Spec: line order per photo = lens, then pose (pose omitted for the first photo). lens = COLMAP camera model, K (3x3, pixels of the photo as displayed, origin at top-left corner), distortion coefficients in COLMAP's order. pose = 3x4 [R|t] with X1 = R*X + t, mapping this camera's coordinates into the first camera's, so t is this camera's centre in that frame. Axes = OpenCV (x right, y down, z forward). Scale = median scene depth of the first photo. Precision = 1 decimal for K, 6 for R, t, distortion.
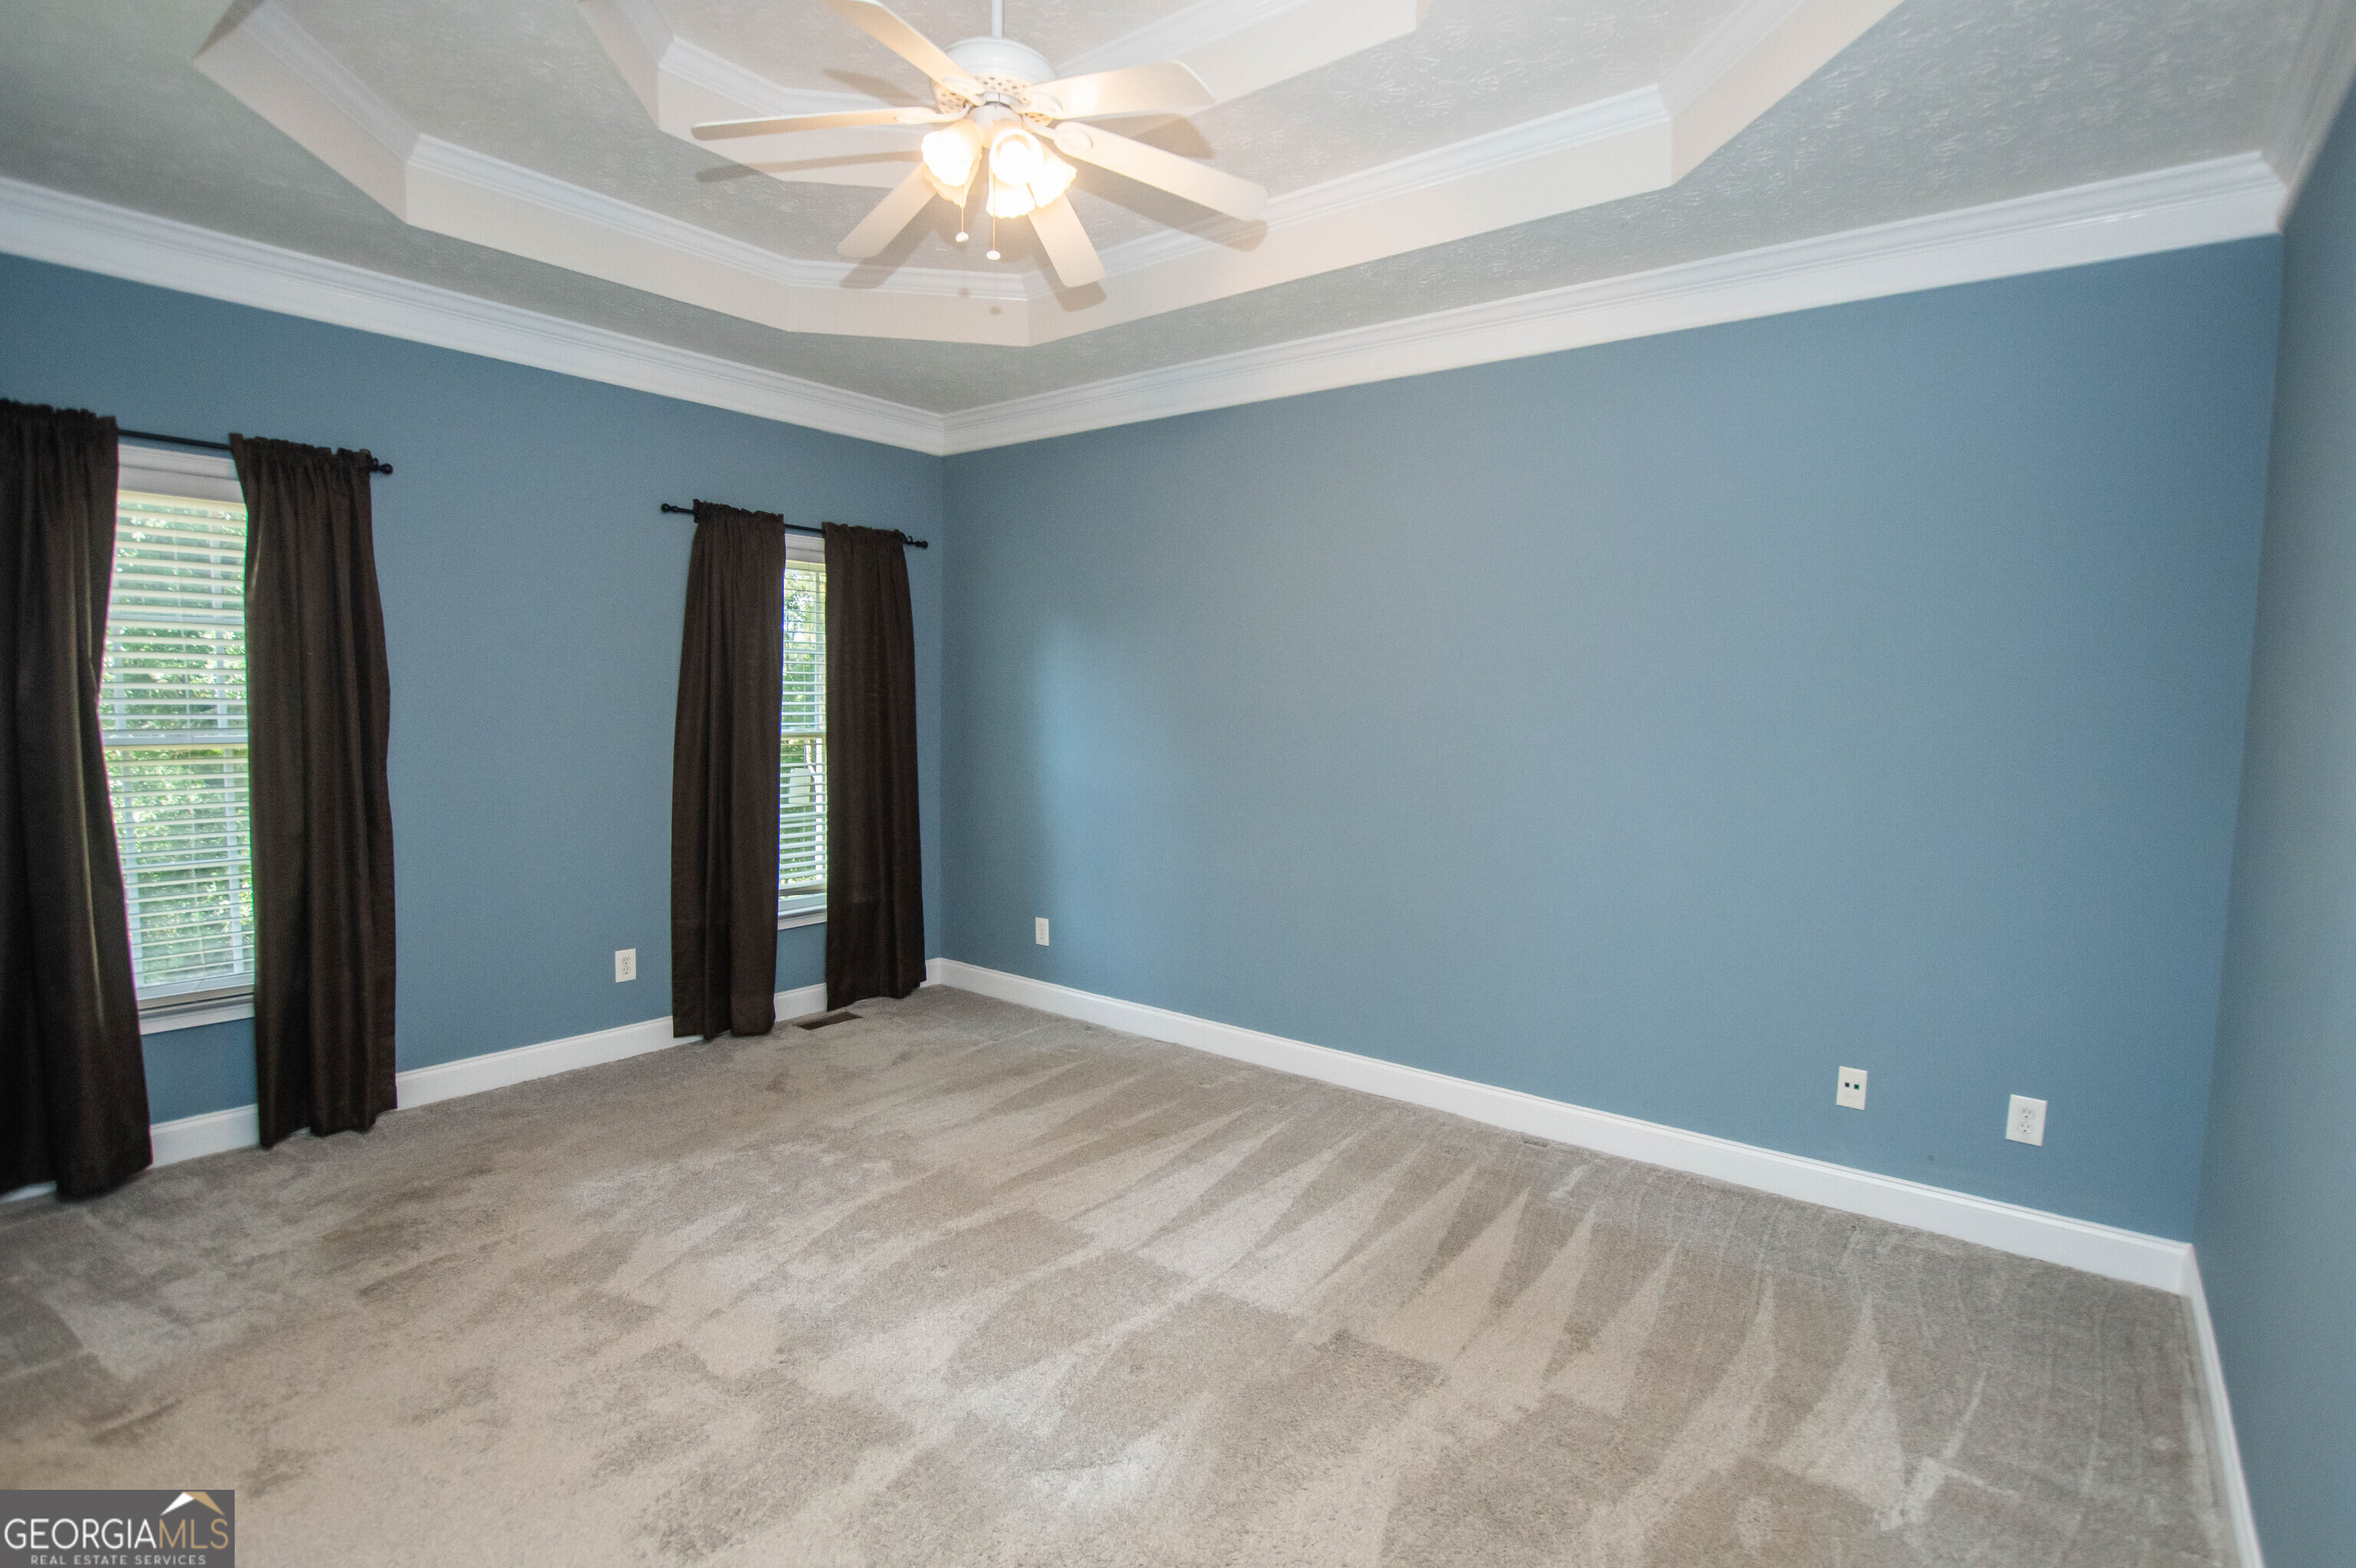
lens RADIAL K [[1152.3, 0, 1181.1], [0, 1152.3, 772.0], [0, 0, 1]] dist [-0.001642, -0.000428]
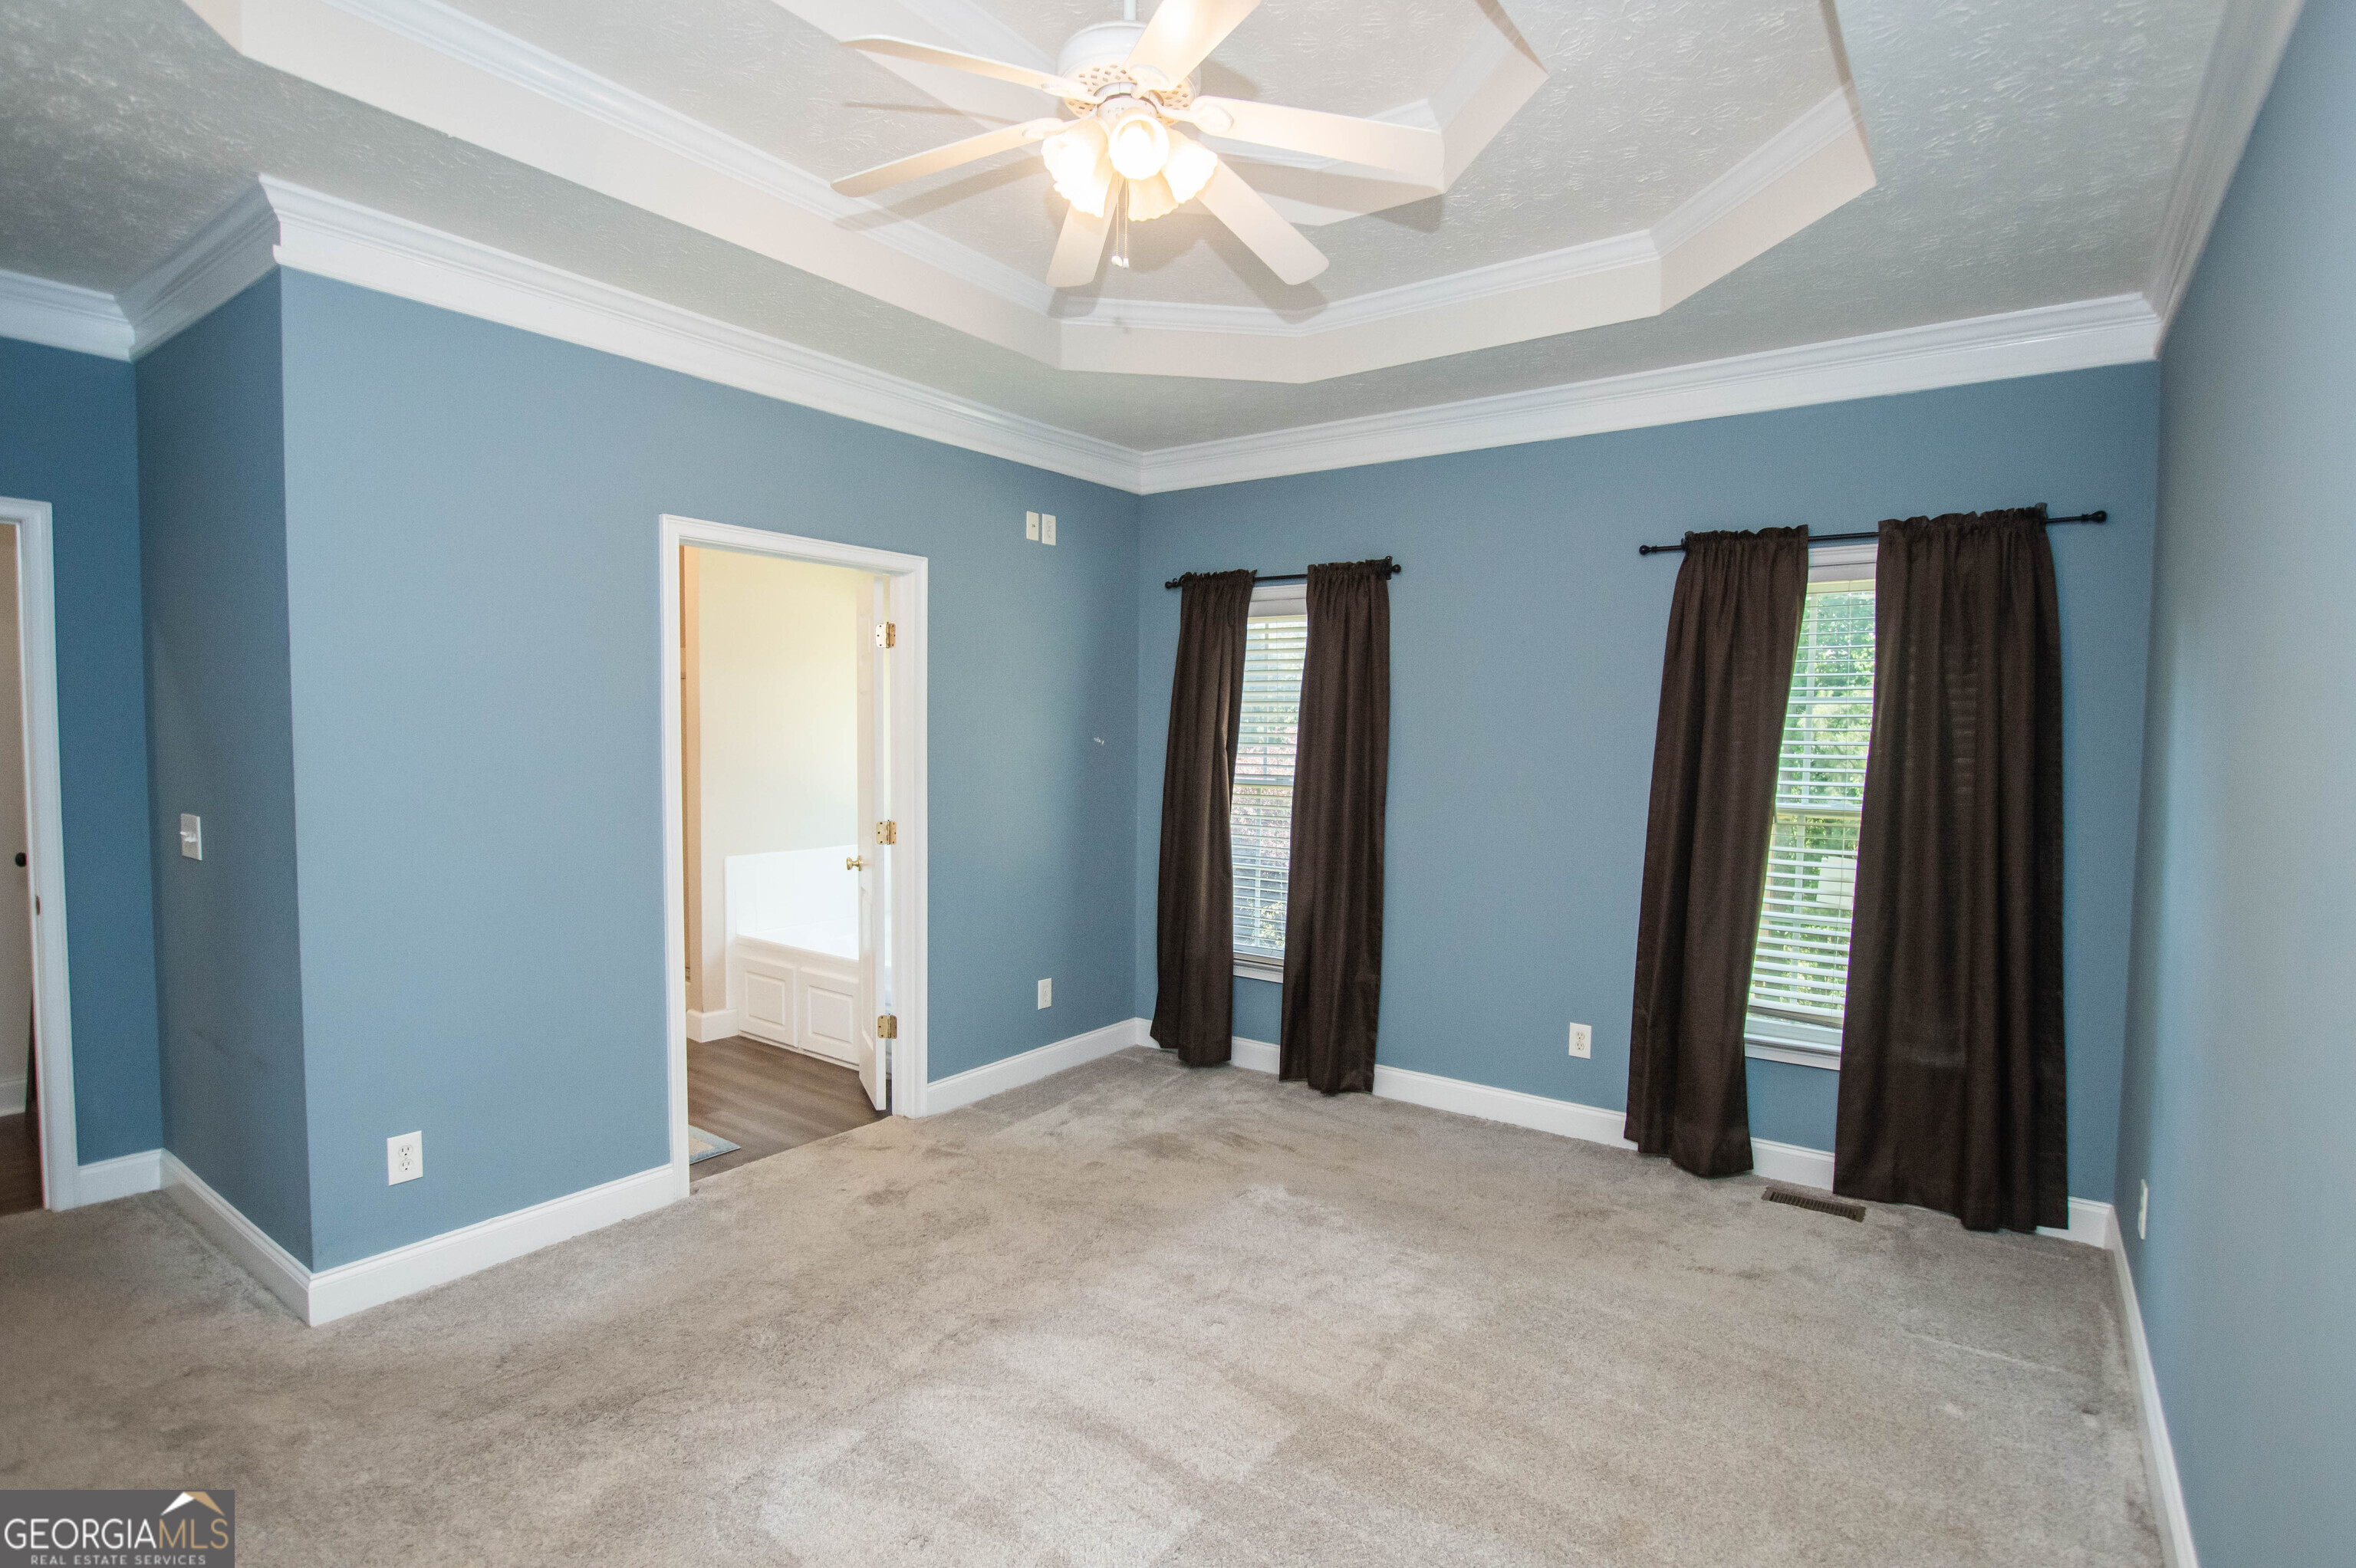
lens RADIAL K [[1184.5, 0, 1178.0], [0, 1184.5, 784.0], [0, 0, 1]] dist [0.026358, -0.000286]
pose [[0.064909, 0.023553, -0.997613, 0.470463], [-0.084199, 0.996286, 0.018044, -0.032278], [0.994333, 0.082826, 0.066651, 0.592079]]
